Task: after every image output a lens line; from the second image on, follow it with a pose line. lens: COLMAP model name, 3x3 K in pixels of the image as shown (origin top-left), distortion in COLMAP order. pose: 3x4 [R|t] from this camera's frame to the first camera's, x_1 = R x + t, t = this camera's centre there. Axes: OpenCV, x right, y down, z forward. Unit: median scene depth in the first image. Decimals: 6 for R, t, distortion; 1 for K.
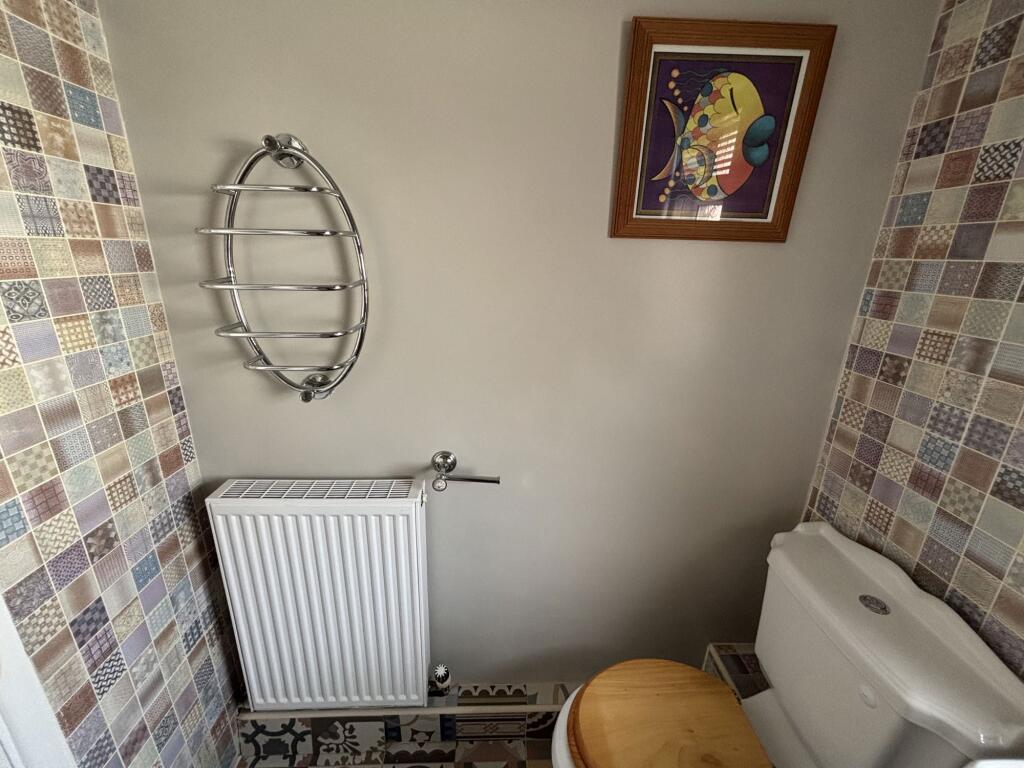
lens RADIAL K [[417.4, 0, 508.4], [0, 417.4, 381.4], [0, 0, 1]] dist [0.001221, 0.000441]
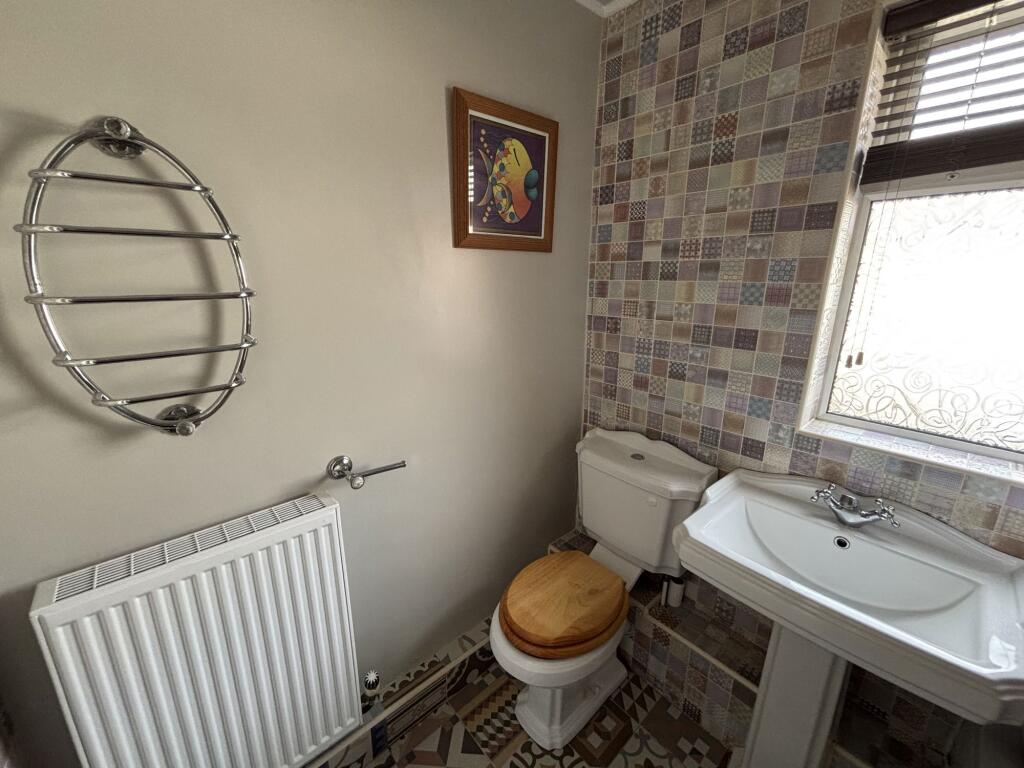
lens RADIAL K [[420.1, 0, 512.0], [0, 420.1, 384.0], [0, 0, 1]] dist [0.007103, -0.000263]
pose [[0.762823, -0.186908, 0.619005, -0.530476], [0.209165, 0.977169, 0.037294, 0.057879], [-0.611843, 0.101025, 0.784501, -0.083208]]
